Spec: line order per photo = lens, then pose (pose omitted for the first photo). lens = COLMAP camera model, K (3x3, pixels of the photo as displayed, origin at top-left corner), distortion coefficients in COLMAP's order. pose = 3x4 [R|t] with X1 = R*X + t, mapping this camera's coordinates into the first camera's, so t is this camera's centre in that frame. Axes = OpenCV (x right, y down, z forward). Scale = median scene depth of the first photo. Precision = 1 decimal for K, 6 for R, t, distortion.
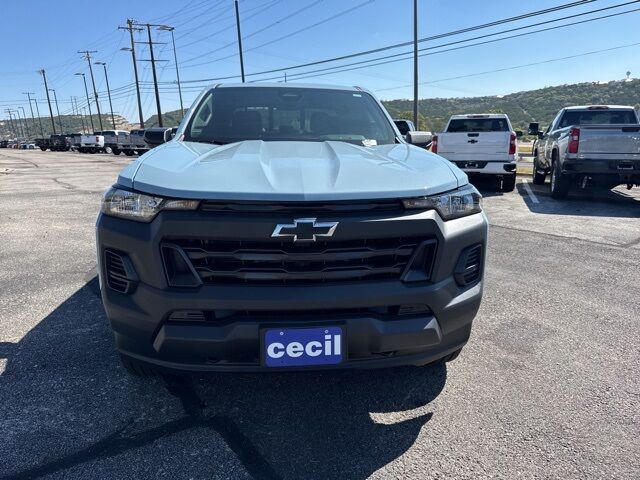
lens RADIAL K [[476.3, 0, 334.8], [0, 476.3, 226.2], [0, 0, 1]] dist [0.024202, -0.002300]
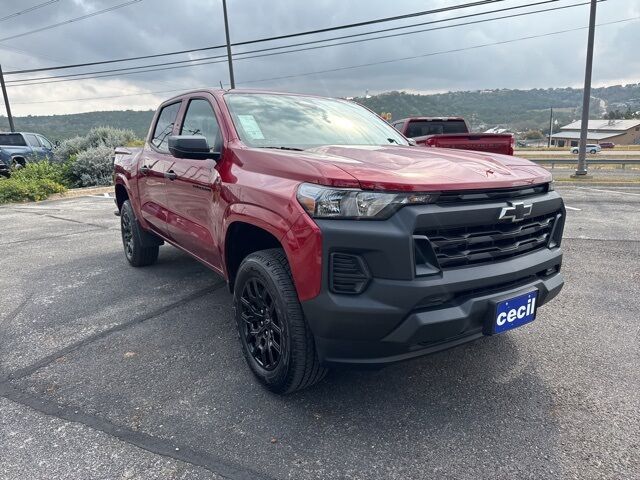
lens RADIAL K [[476.3, 0, 319.0], [0, 476.3, 240.2], [0, 0, 1]] dist [0.024202, -0.002300]
pose [[0.885355, -0.107855, 0.452232, -1.005001], [0.105574, 0.993948, 0.030364, -0.008172], [-0.452770, 0.020861, 0.891383, 0.170206]]
